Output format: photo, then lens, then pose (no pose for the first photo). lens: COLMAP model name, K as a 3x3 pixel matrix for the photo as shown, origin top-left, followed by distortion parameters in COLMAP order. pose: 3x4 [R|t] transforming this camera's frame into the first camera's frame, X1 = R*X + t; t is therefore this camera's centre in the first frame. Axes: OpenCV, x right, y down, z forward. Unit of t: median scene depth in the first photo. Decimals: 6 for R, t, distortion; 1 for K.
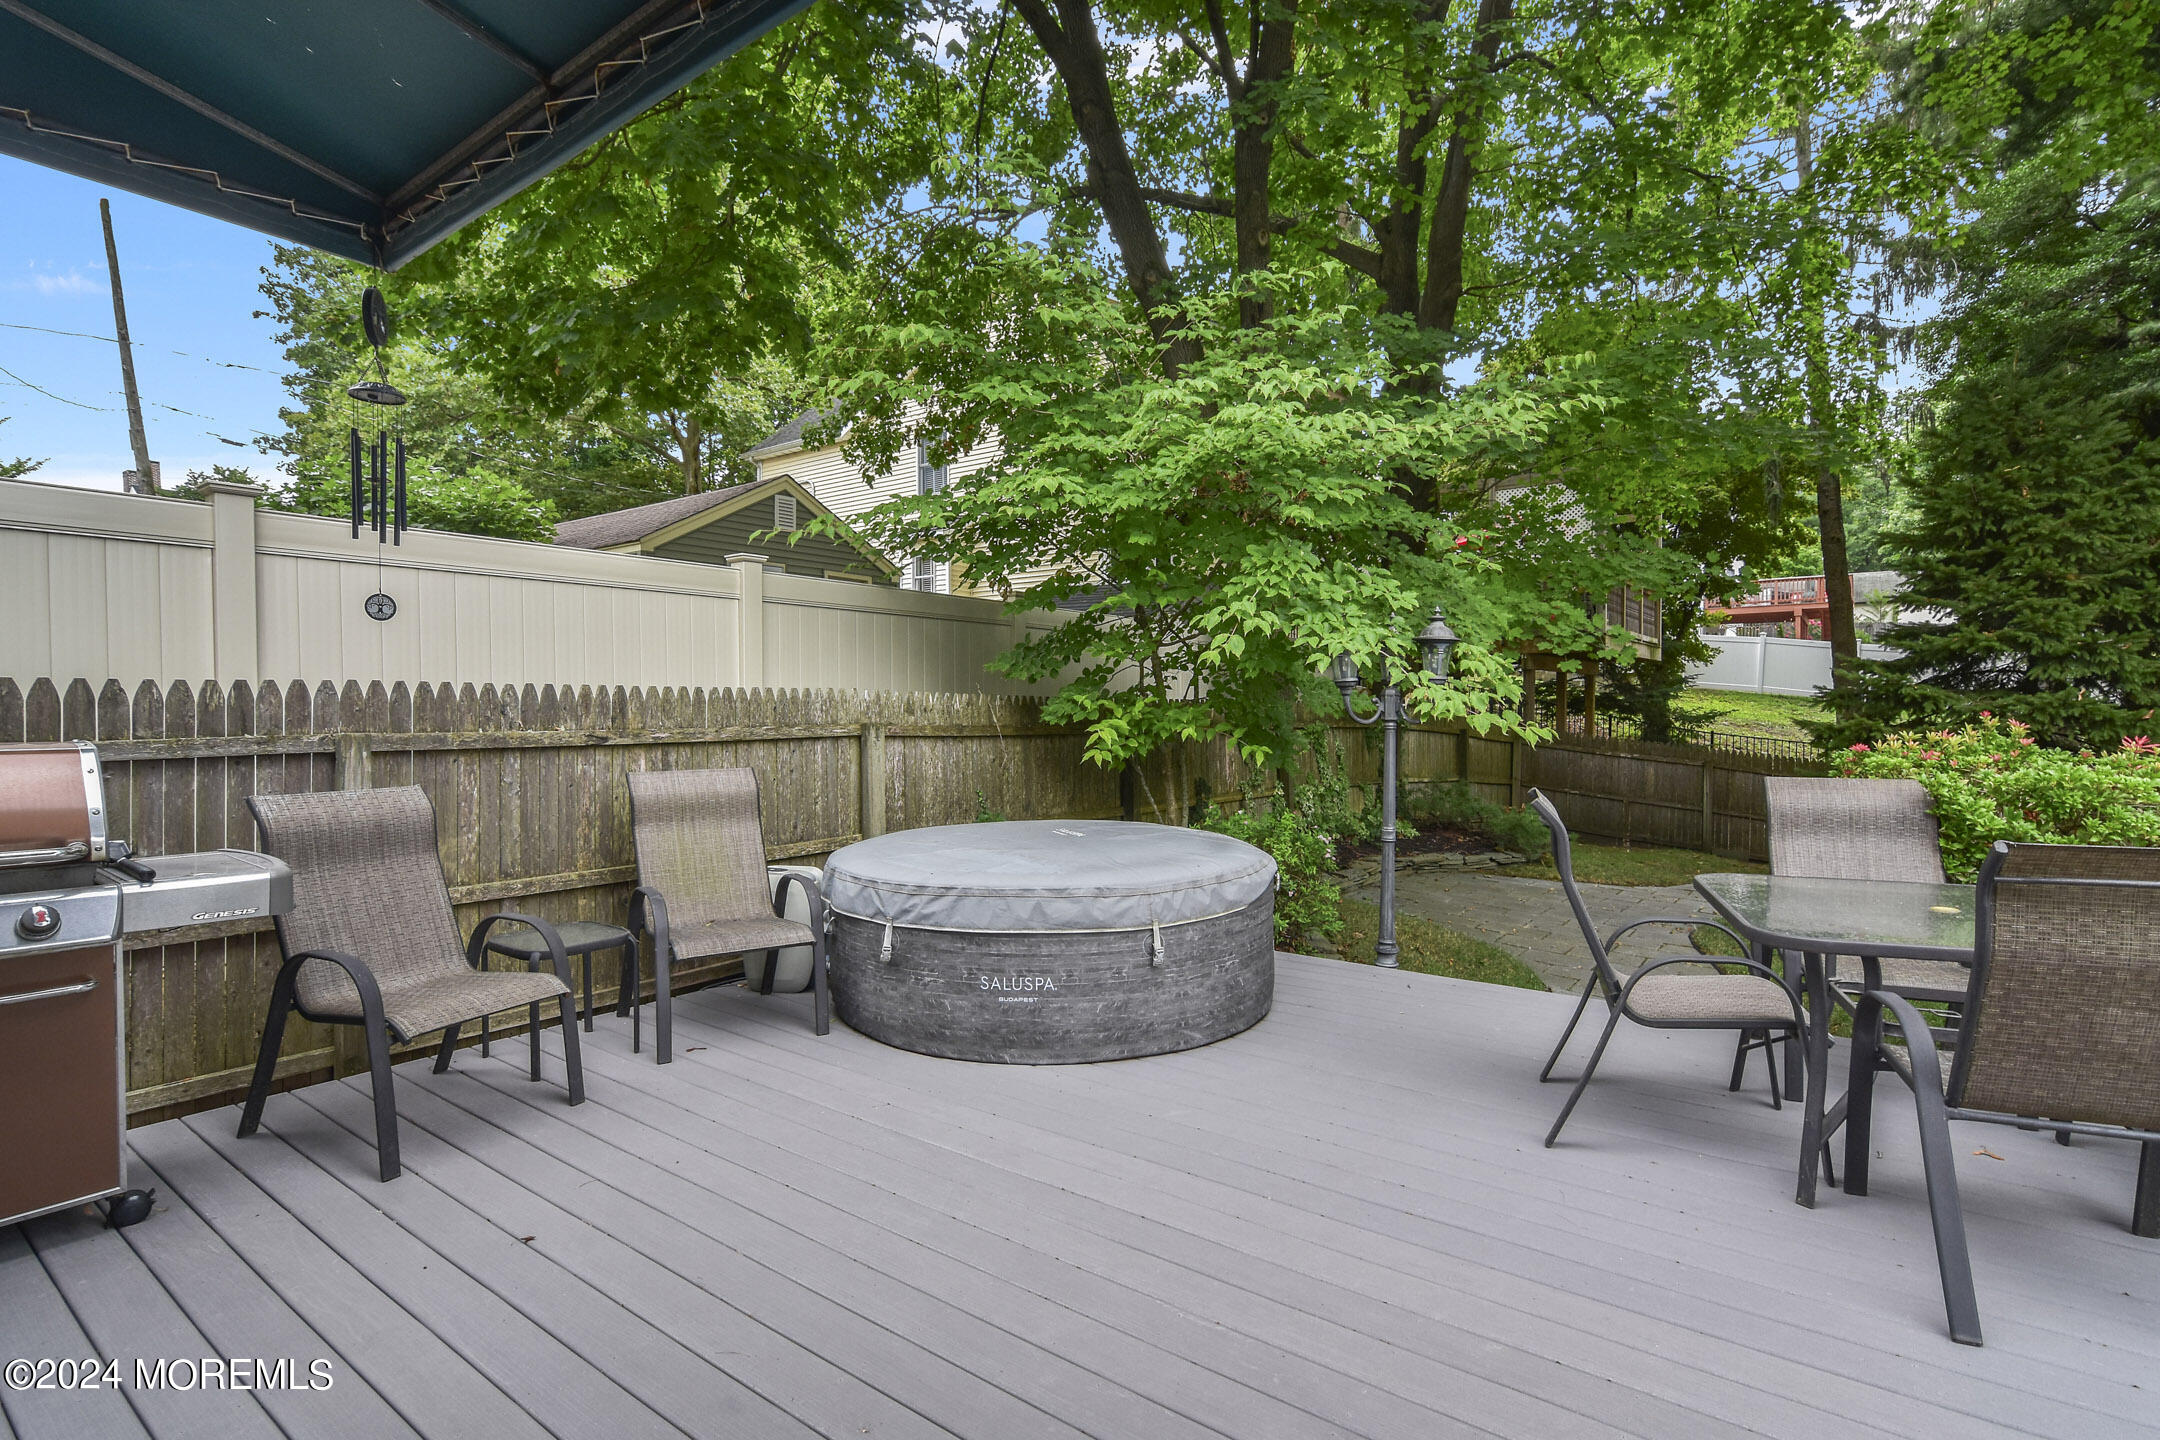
lens RADIAL K [[1064.8, 0, 1080.8], [0, 1064.8, 724.0], [0, 0, 1]] dist [-0.005572, 0.002864]
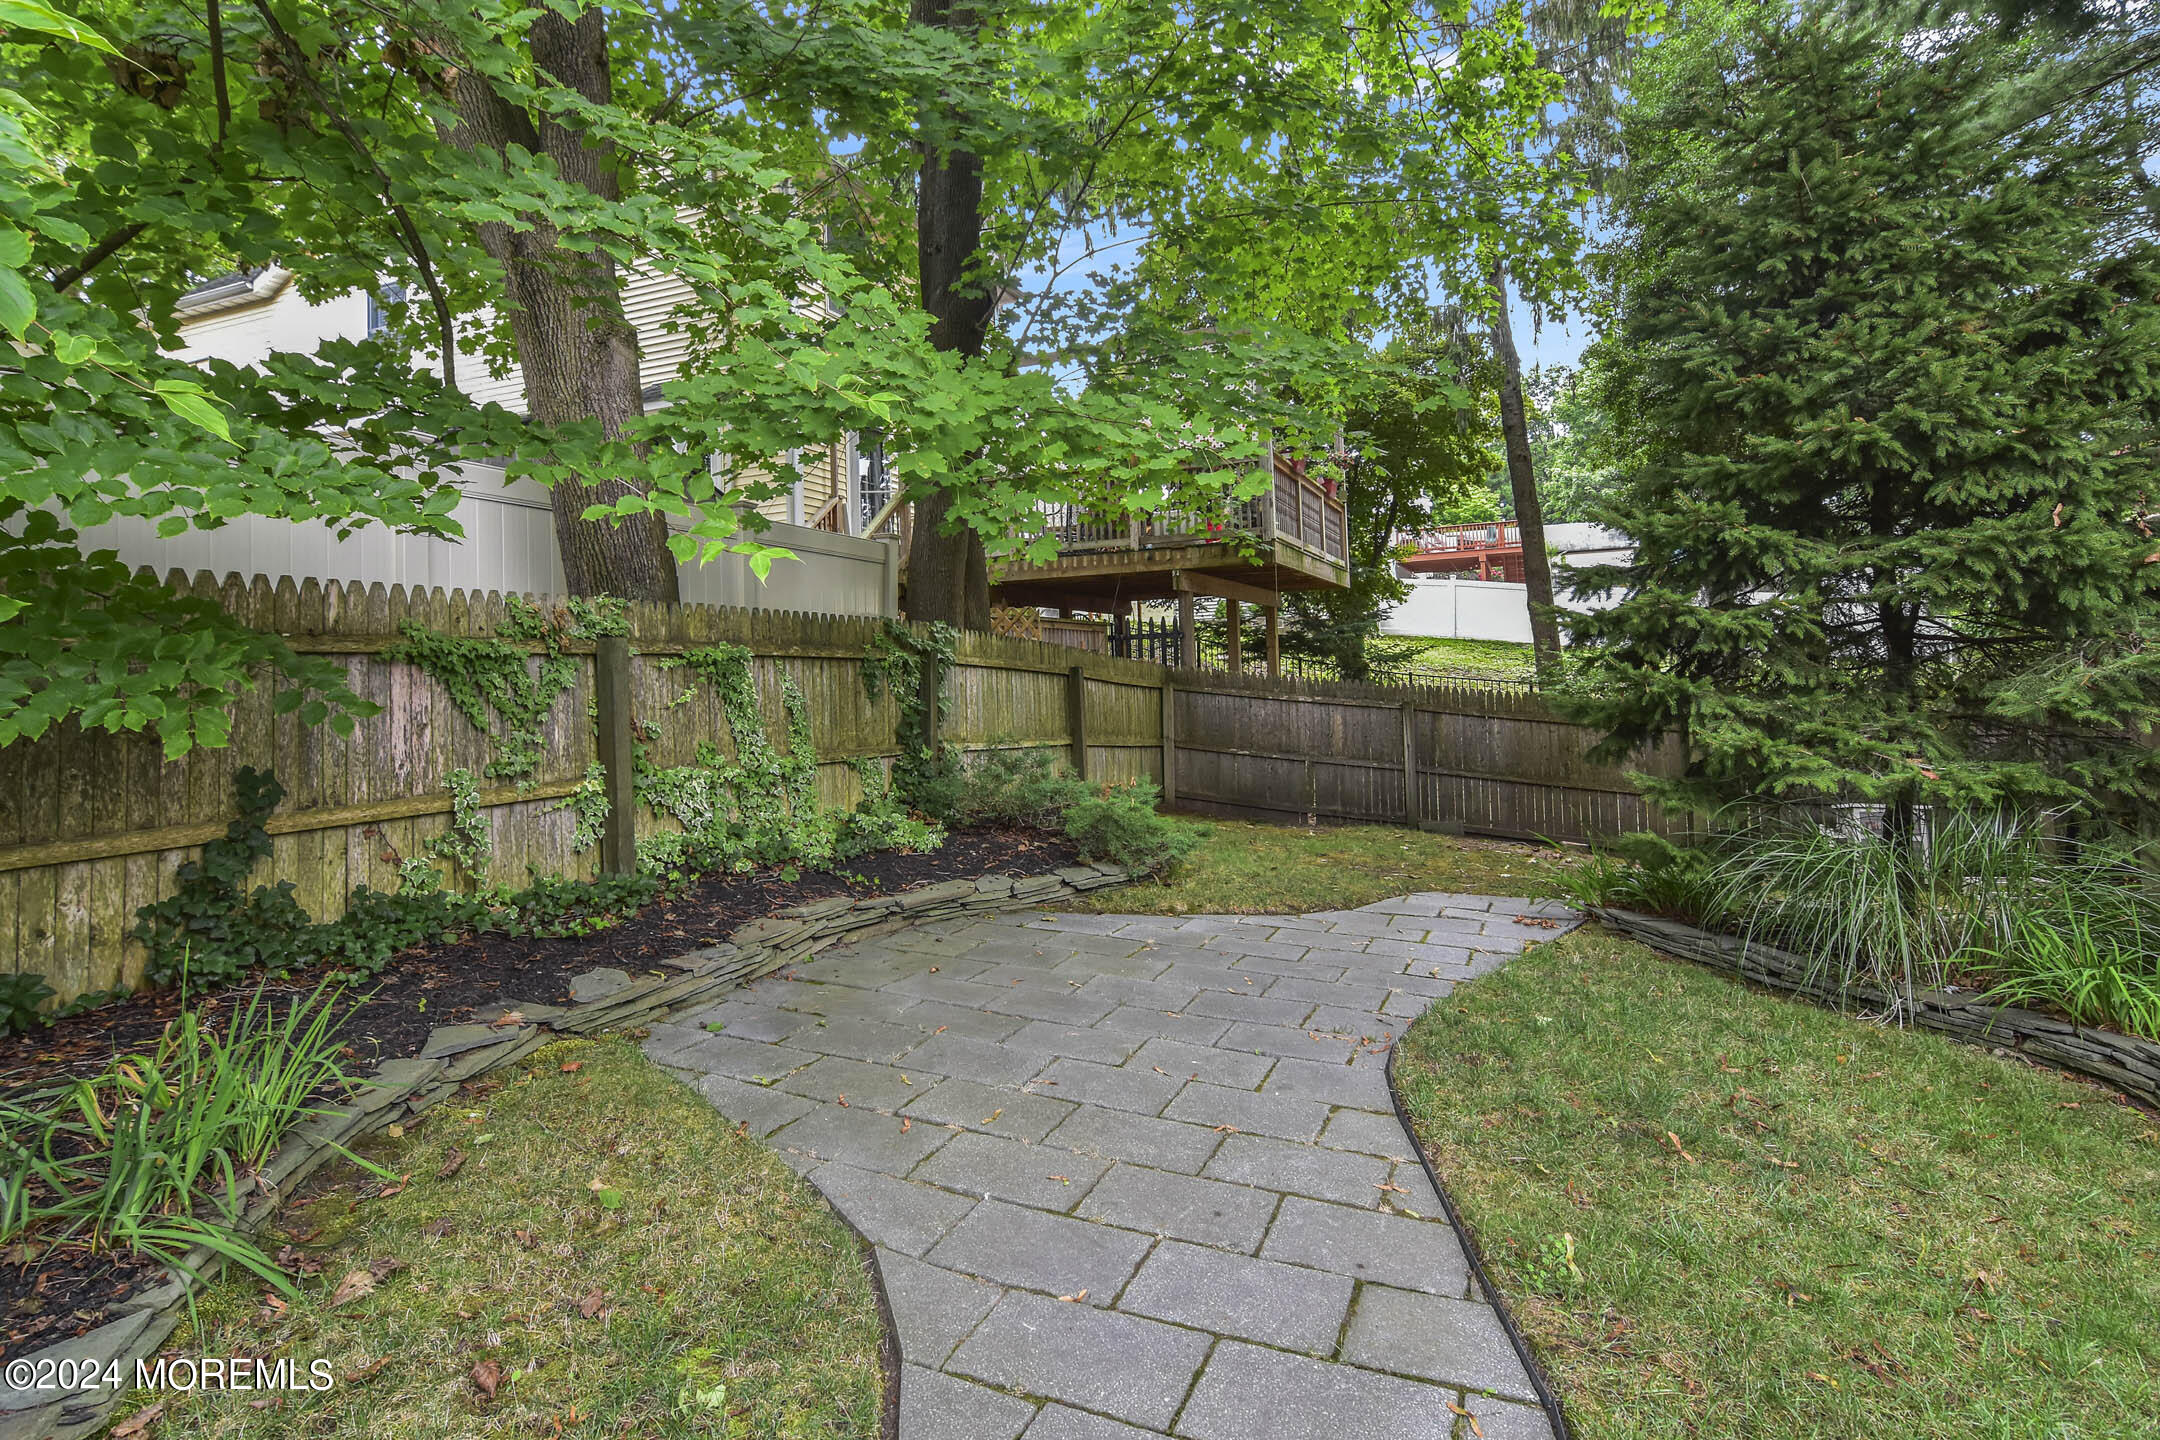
lens RADIAL K [[1064.8, 0, 1063.2], [0, 1064.8, 648.9], [0, 0, 1]] dist [-0.005572, 0.002864]
pose [[0.975045, -0.029566, 0.220029, 0.141348], [0.040382, 0.998178, -0.044824, 0.015856], [-0.218303, 0.052591, 0.974463, 0.238657]]
